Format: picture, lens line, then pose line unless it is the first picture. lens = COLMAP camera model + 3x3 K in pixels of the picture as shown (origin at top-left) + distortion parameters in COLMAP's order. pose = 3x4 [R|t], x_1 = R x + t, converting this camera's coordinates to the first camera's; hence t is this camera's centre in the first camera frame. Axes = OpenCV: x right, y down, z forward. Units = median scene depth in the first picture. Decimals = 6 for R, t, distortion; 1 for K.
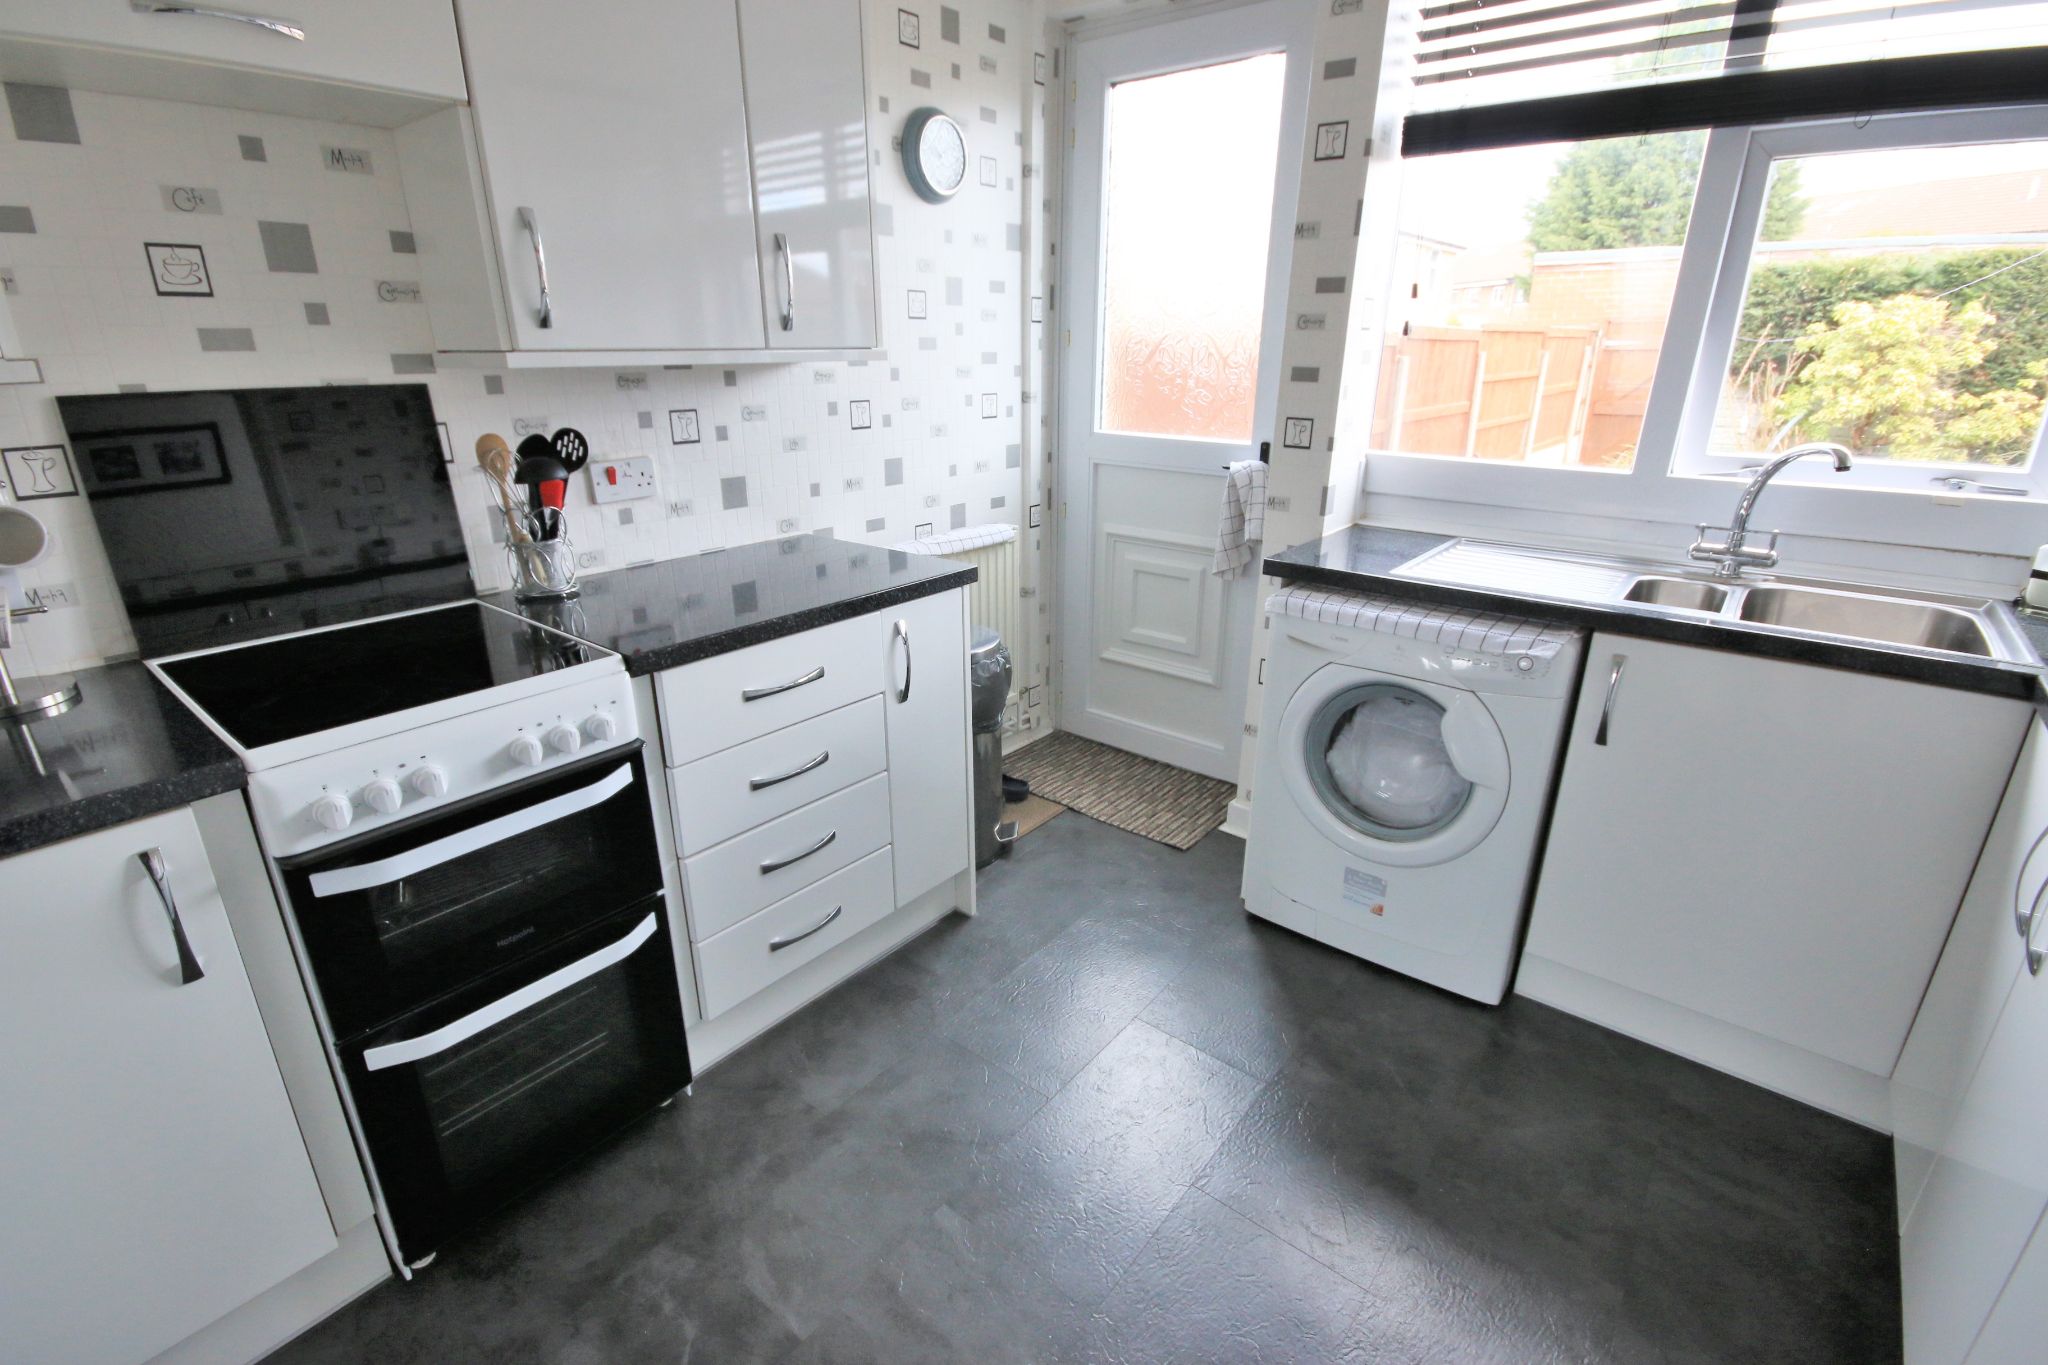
lens RADIAL K [[939.3, 0, 1030.7], [0, 939.3, 679.3], [0, 0, 1]] dist [-0.015904, -0.002509]
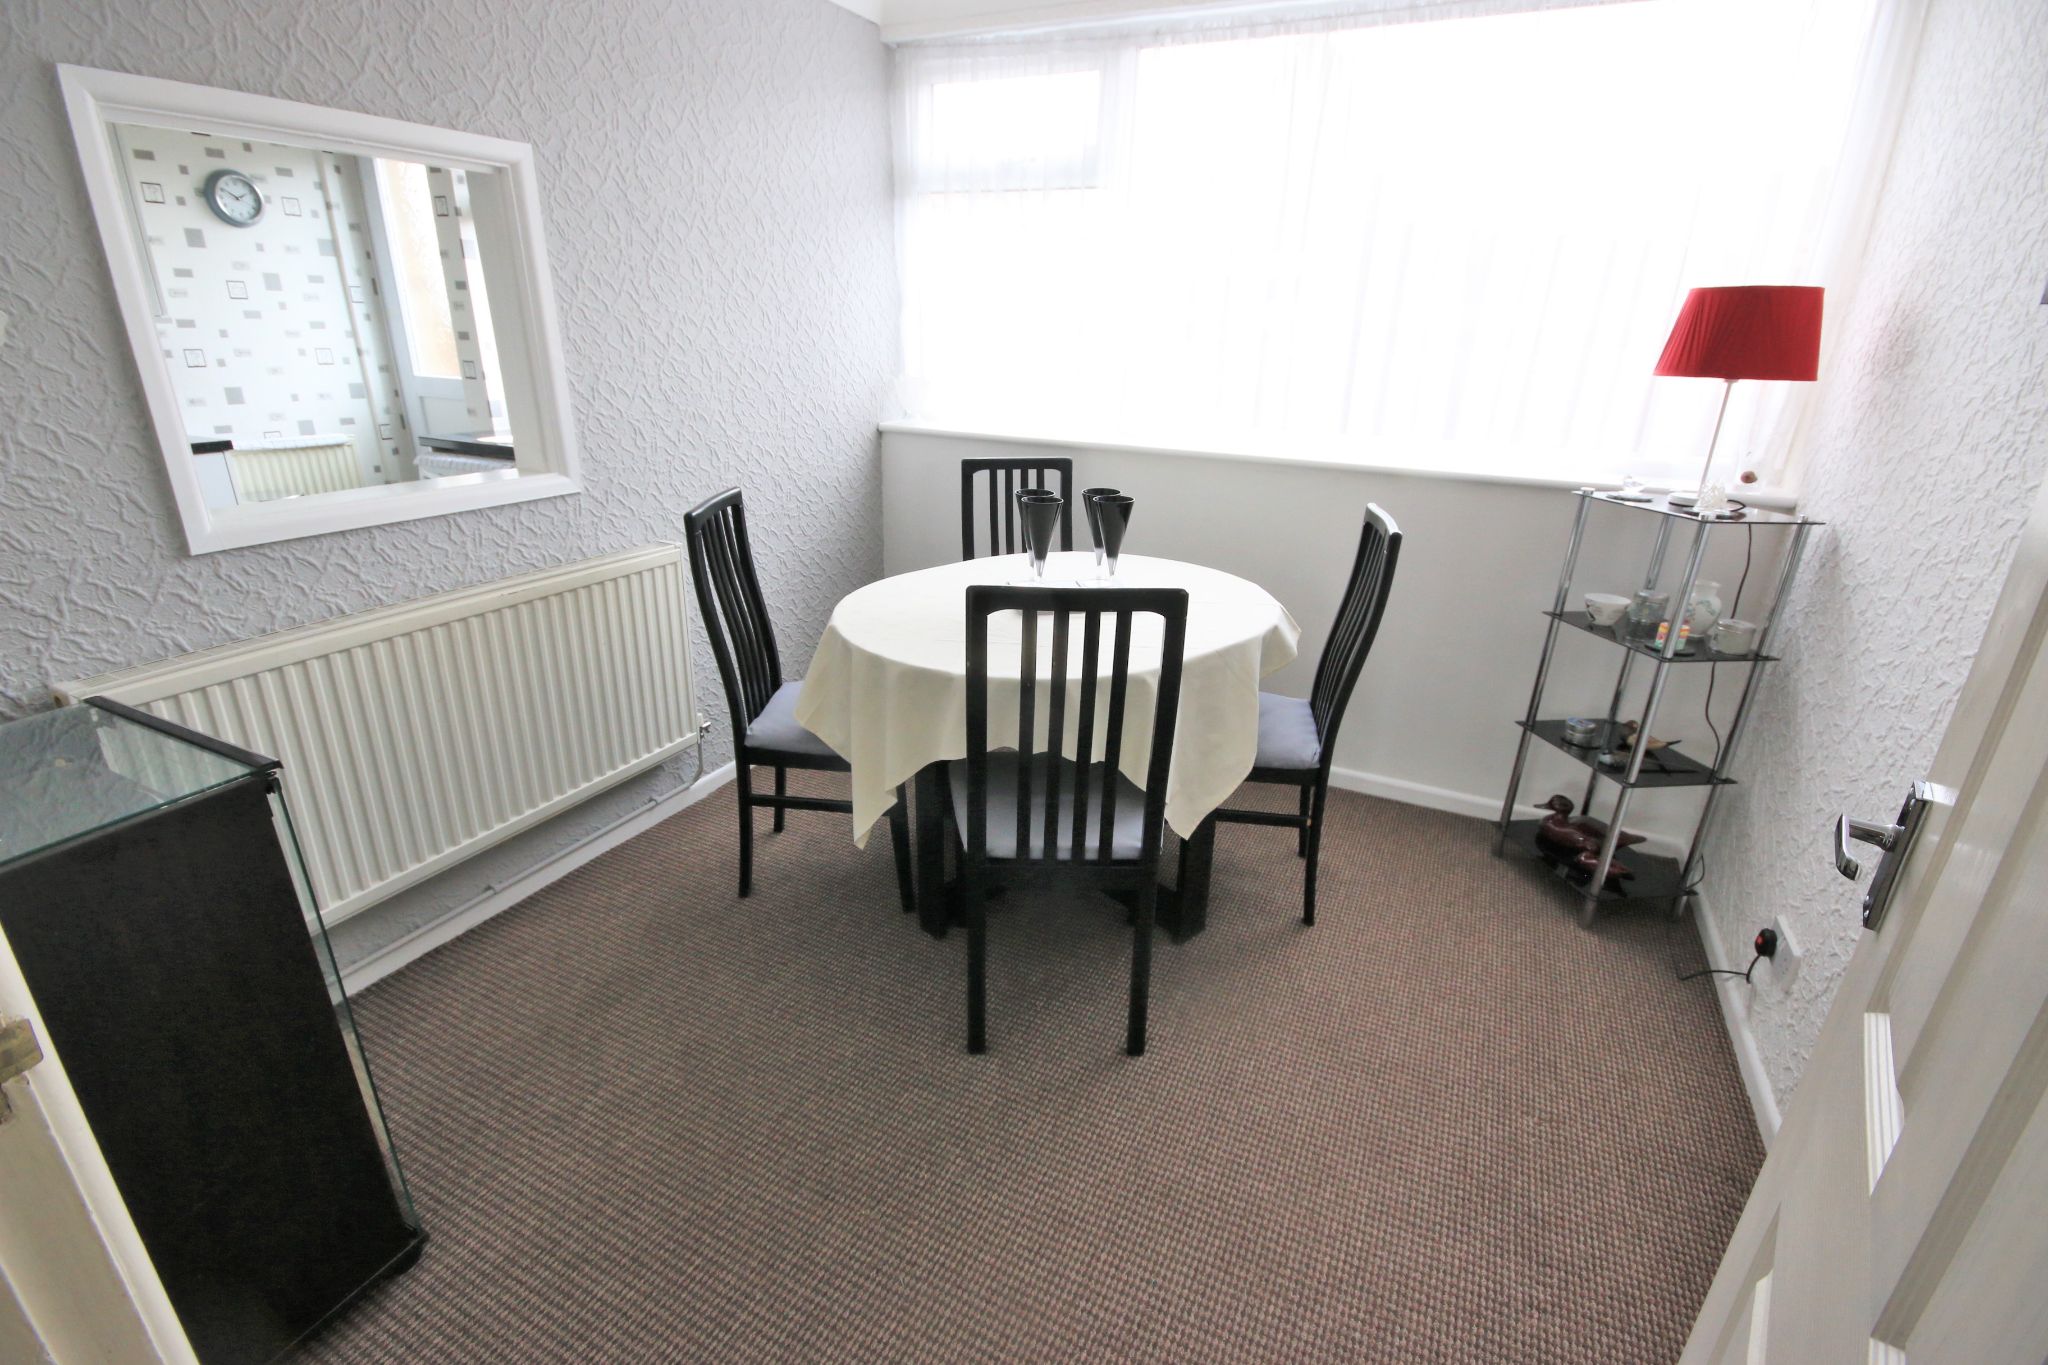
lens RADIAL K [[939.3, 0, 1017.2], [0, 939.3, 689.7], [0, 0, 1]] dist [-0.015904, -0.002509]
pose [[0.974145, -0.056815, 0.218661, 0.788092], [0.051319, 0.998209, 0.030735, 0.301382], [-0.220016, -0.018719, 0.975317, -0.846016]]
